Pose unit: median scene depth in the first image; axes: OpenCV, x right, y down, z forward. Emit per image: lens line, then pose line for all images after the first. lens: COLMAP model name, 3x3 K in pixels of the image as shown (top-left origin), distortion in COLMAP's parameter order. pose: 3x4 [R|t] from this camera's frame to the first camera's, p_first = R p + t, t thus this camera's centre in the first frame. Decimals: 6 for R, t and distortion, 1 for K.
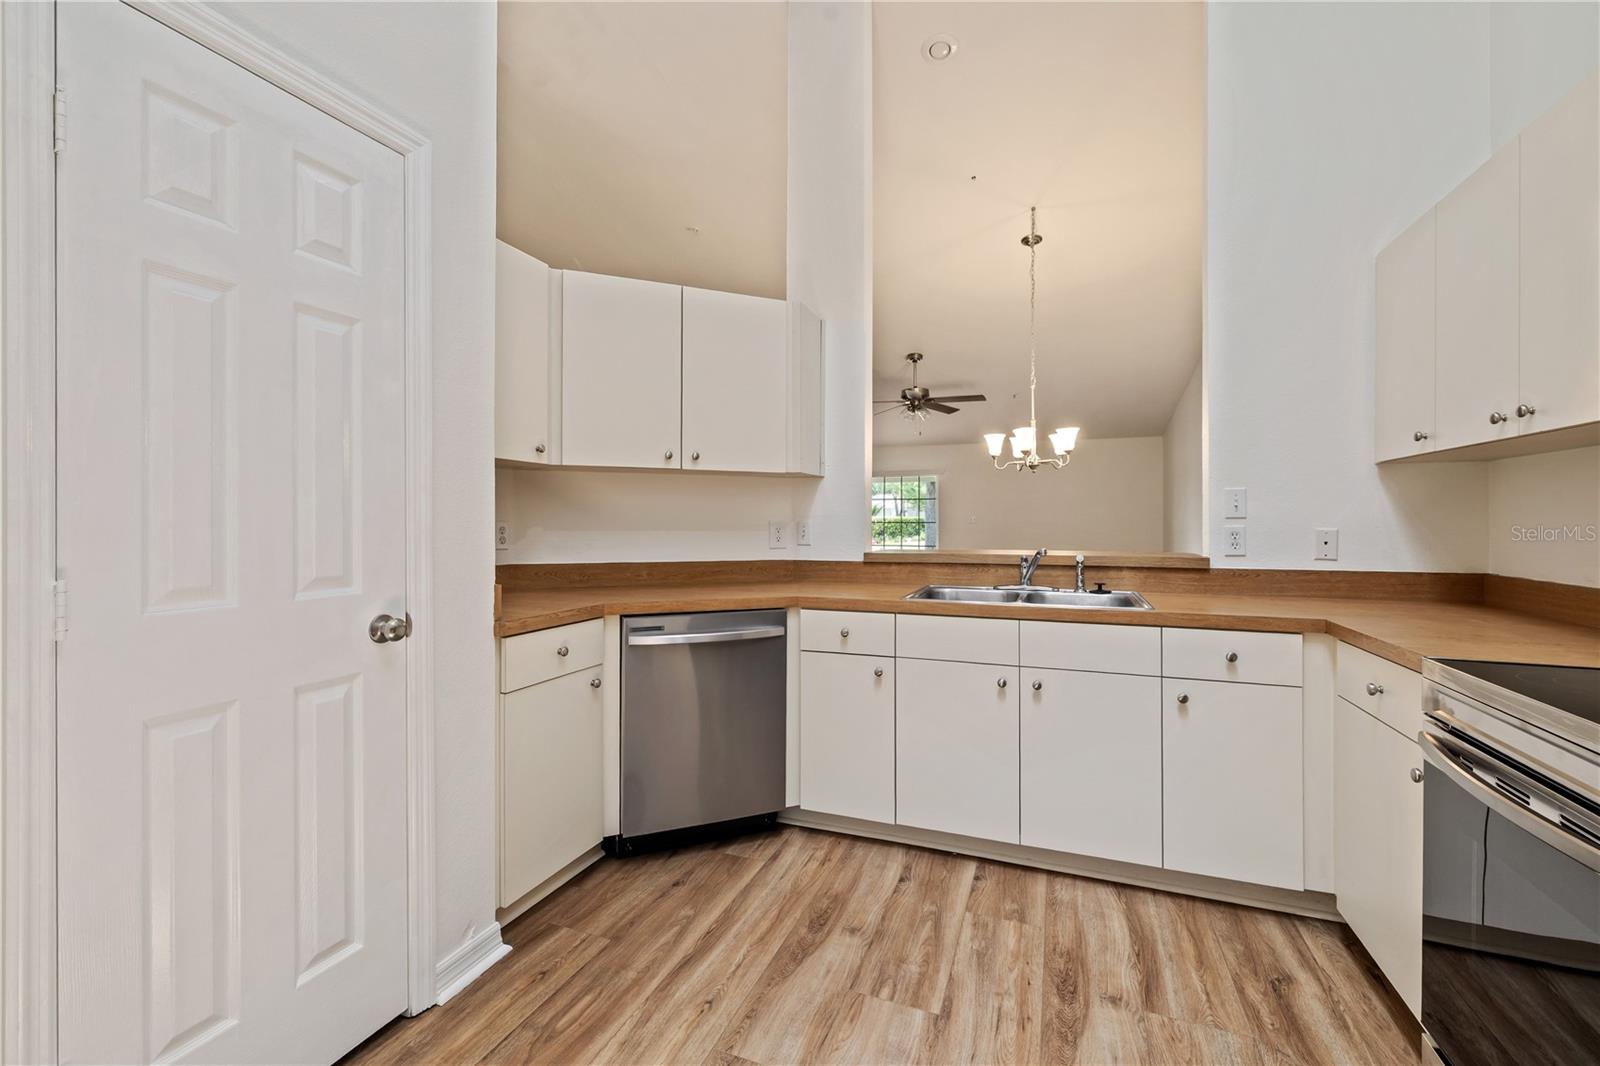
lens RADIAL K [[682.7, 0, 783.9], [0, 682.7, 523.0], [0, 0, 1]] dist [0.000412, 0.000014]
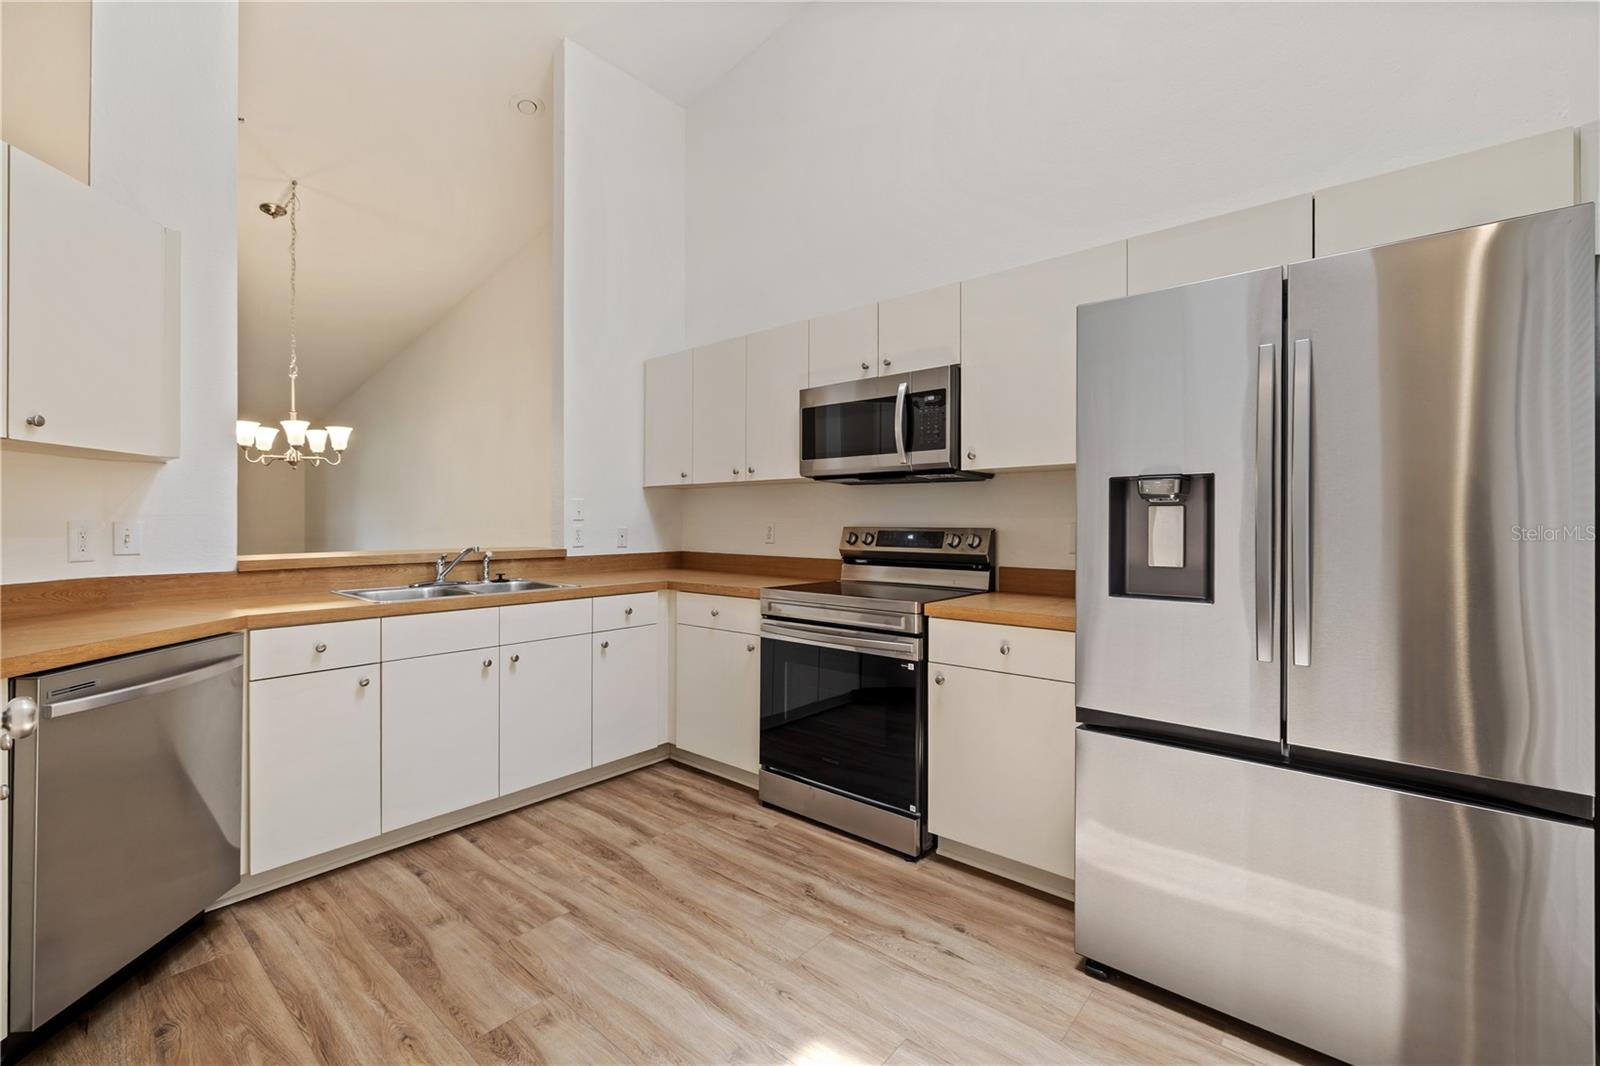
lens RADIAL K [[682.7, 0, 783.9], [0, 682.7, 523.0], [0, 0, 1]] dist [0.000412, 0.000014]
pose [[0.324713, -0.000222, 0.945813, -0.628674], [0.000393, 1.000000, 0.000100, -0.001787], [-0.945813, 0.000339, 0.324713, 0.157179]]
